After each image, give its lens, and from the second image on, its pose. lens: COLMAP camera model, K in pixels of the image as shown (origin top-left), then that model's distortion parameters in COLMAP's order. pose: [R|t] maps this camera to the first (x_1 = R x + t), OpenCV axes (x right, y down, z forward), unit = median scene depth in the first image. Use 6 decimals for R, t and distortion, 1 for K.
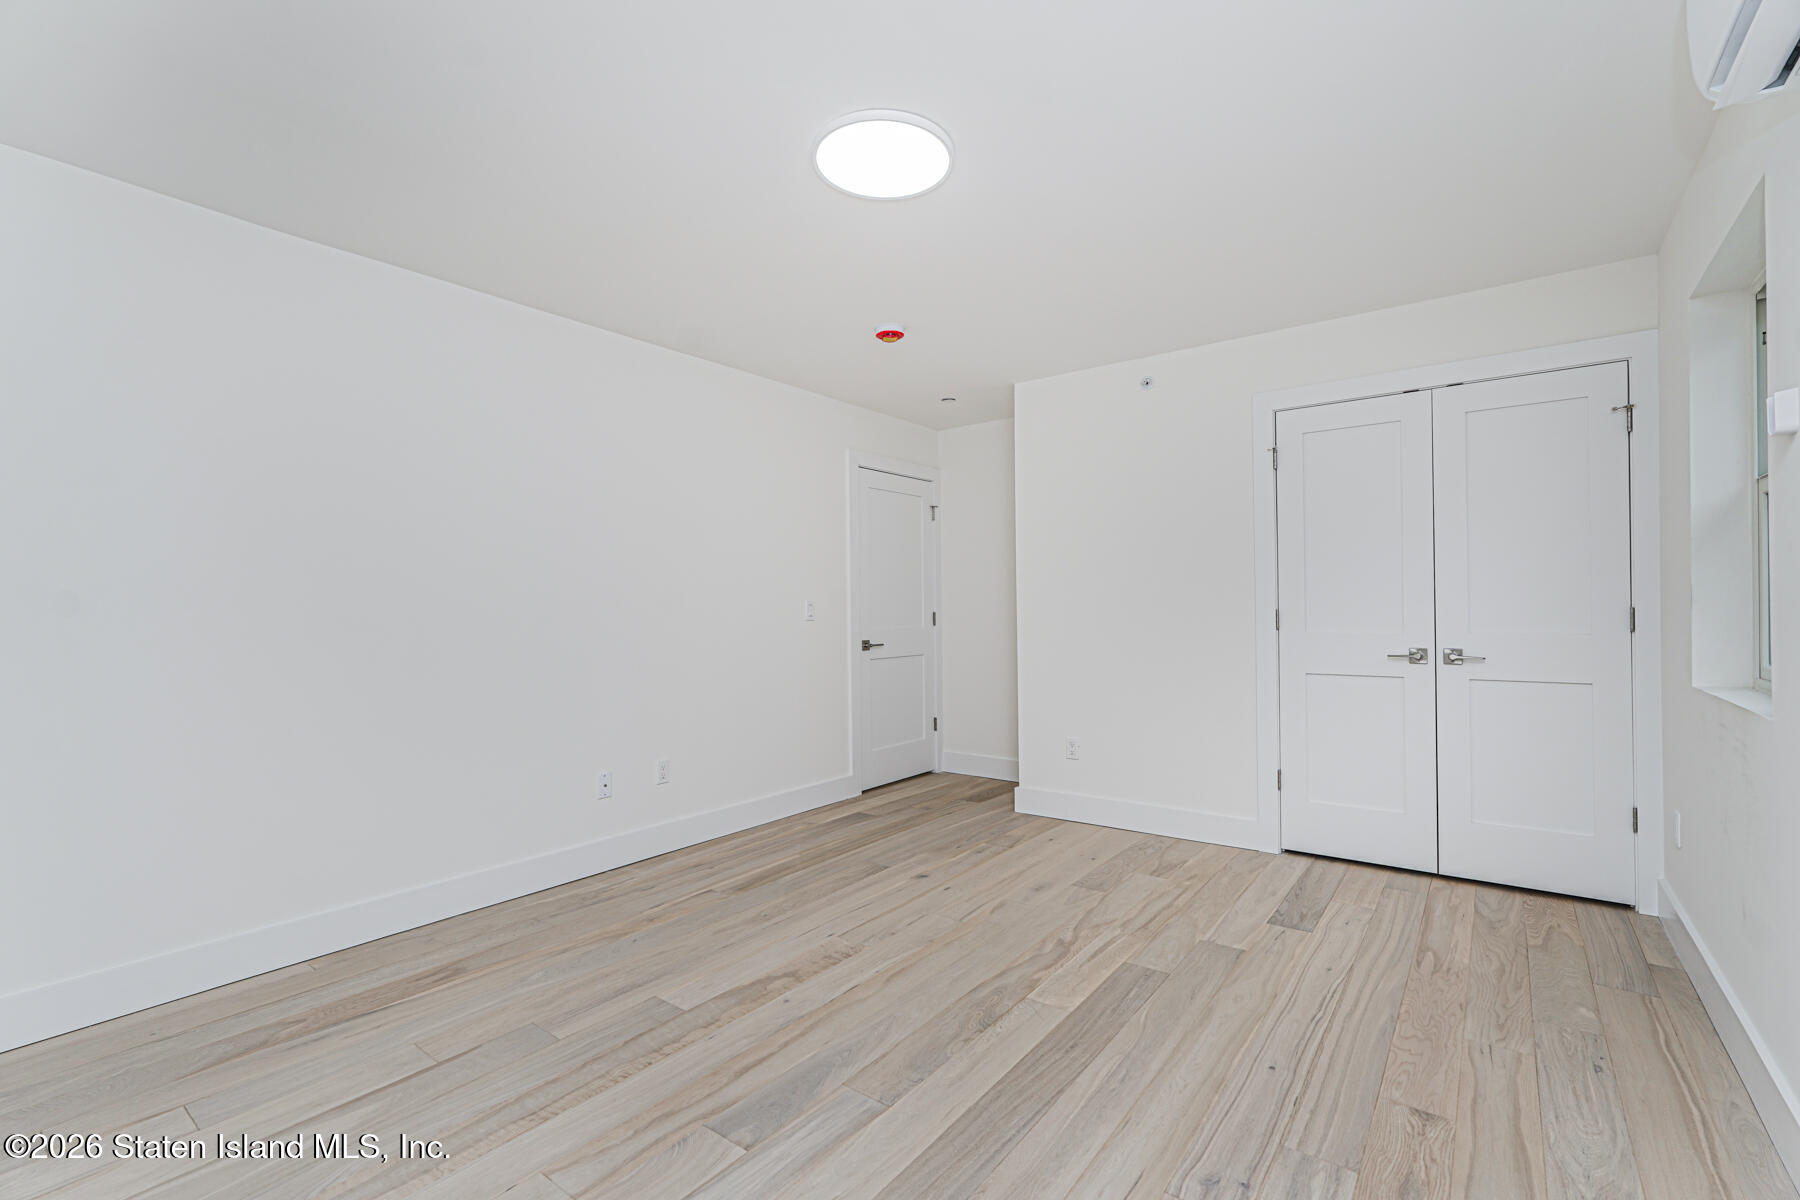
lens RADIAL K [[793.6, 0, 900.7], [0, 793.6, 616.2], [0, 0, 1]] dist [-0.013102, 0.007583]
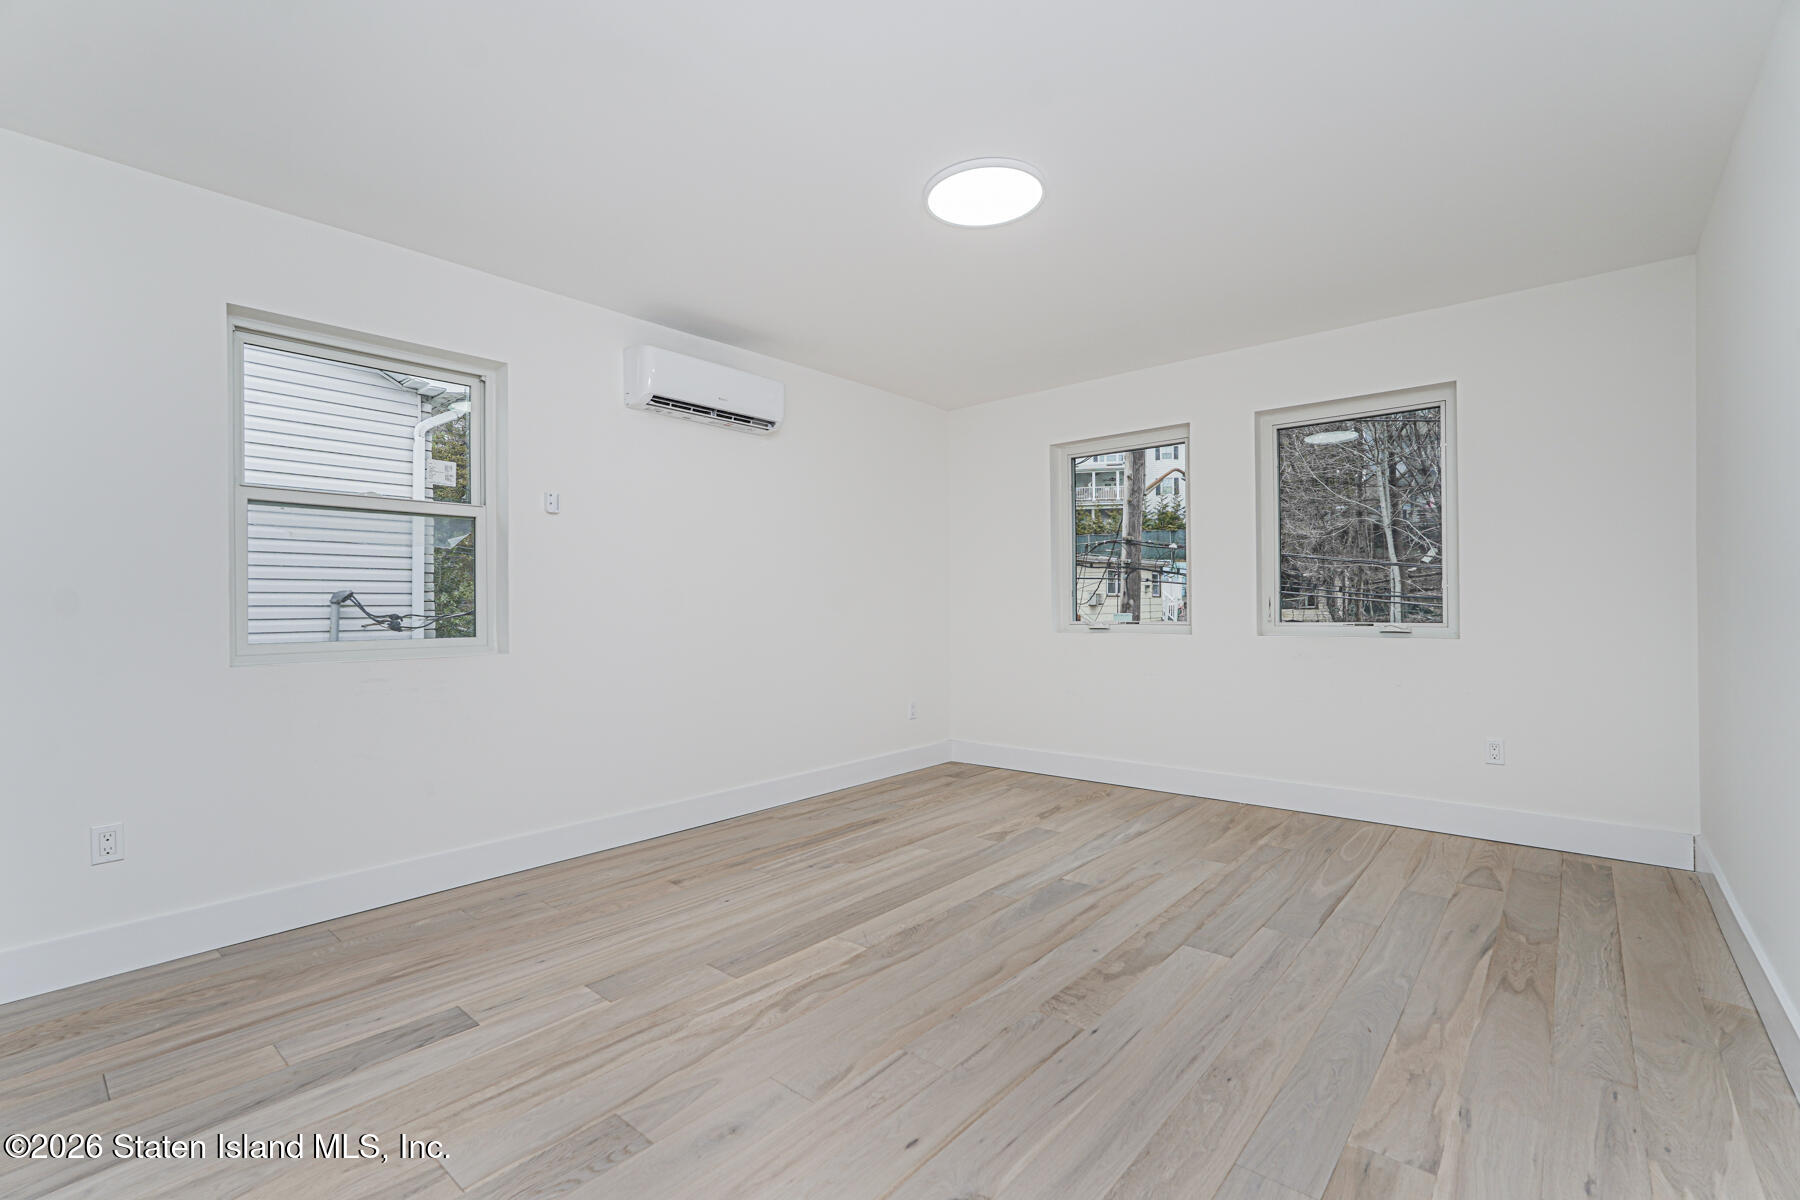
lens RADIAL K [[793.6, 0, 902.9], [0, 793.6, 594.1], [0, 0, 1]] dist [-0.013102, 0.007583]
pose [[-0.998291, 0.021541, 0.054318, 0.040564], [0.021064, 0.999734, -0.009348, 0.017085], [-0.054505, -0.008188, -0.998480, 1.947496]]
